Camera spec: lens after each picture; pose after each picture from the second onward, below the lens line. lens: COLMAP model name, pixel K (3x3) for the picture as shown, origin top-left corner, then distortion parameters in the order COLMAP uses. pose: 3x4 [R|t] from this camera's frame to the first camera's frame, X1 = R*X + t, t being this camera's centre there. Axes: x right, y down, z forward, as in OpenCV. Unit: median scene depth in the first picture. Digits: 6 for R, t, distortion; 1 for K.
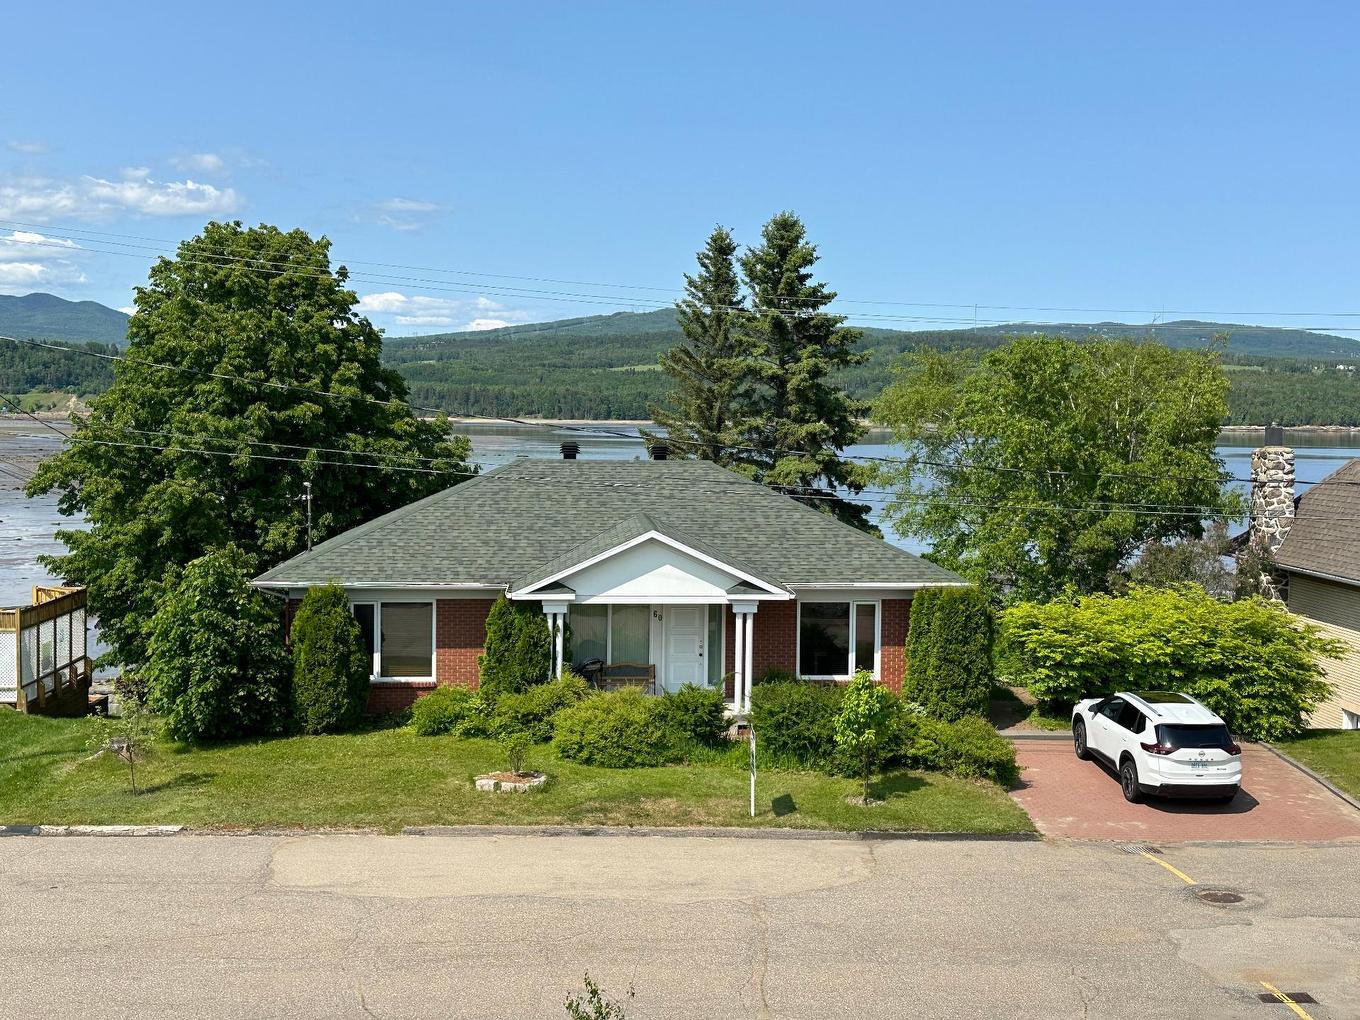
lens RADIAL K [[1529.6, 0, 680.0], [0, 1529.6, 510.0], [0, 0, 1]] dist [0.187949, -0.349339]
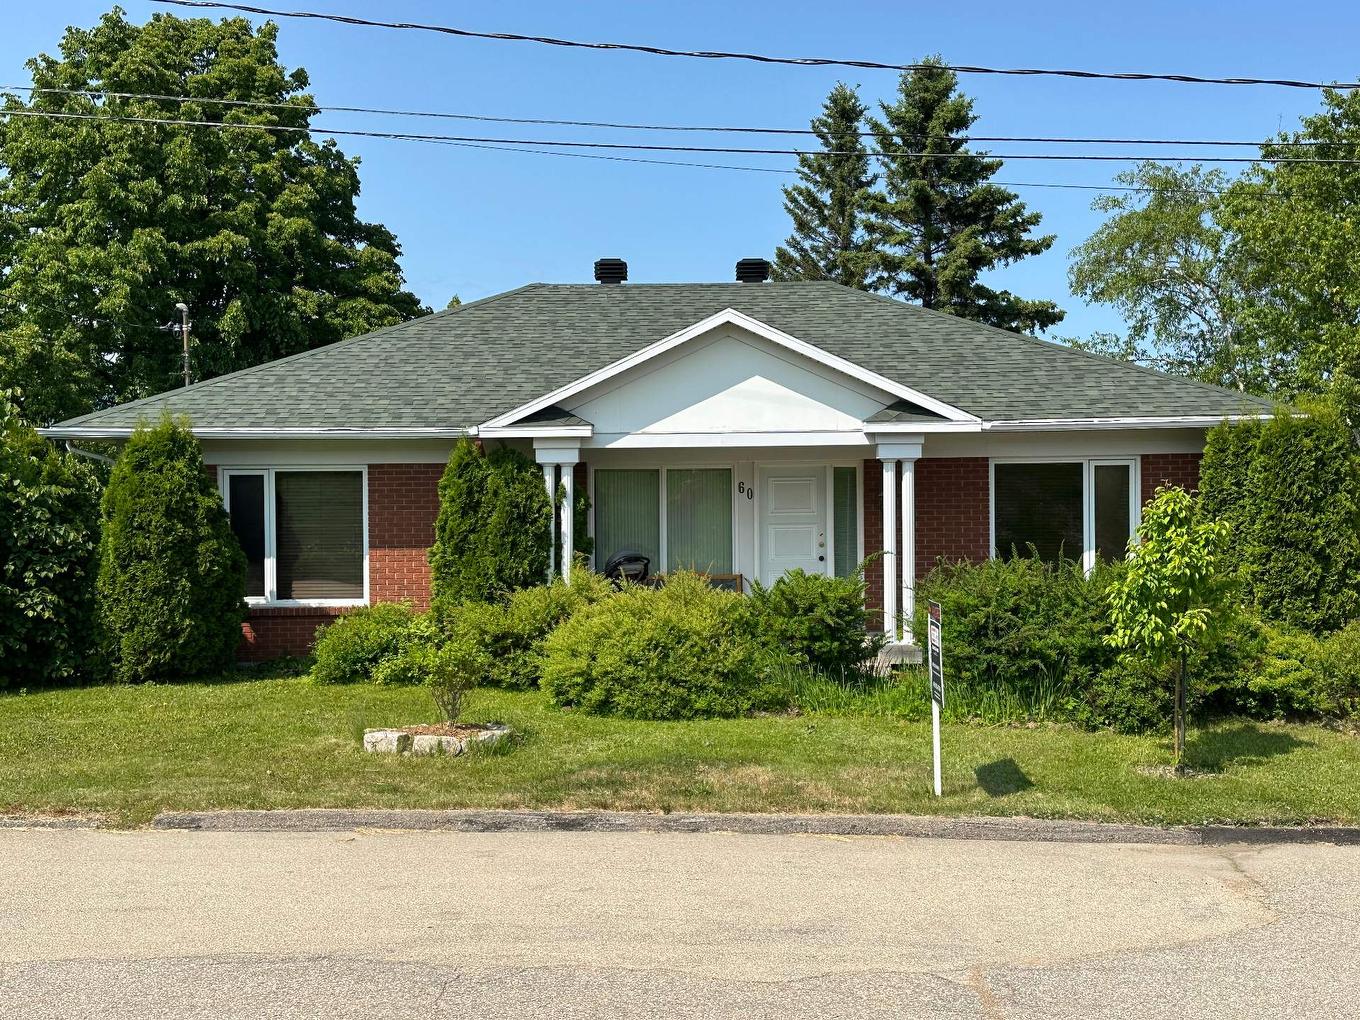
lens RADIAL K [[1529.6, 0, 680.0], [0, 1529.6, 510.0], [0, 0, 1]] dist [0.187949, -0.349339]
pose [[0.996538, -0.019296, -0.080864, 0.008171], [0.014637, 0.998220, -0.057814, 0.118449], [0.081835, 0.056430, 0.995047, 0.452834]]
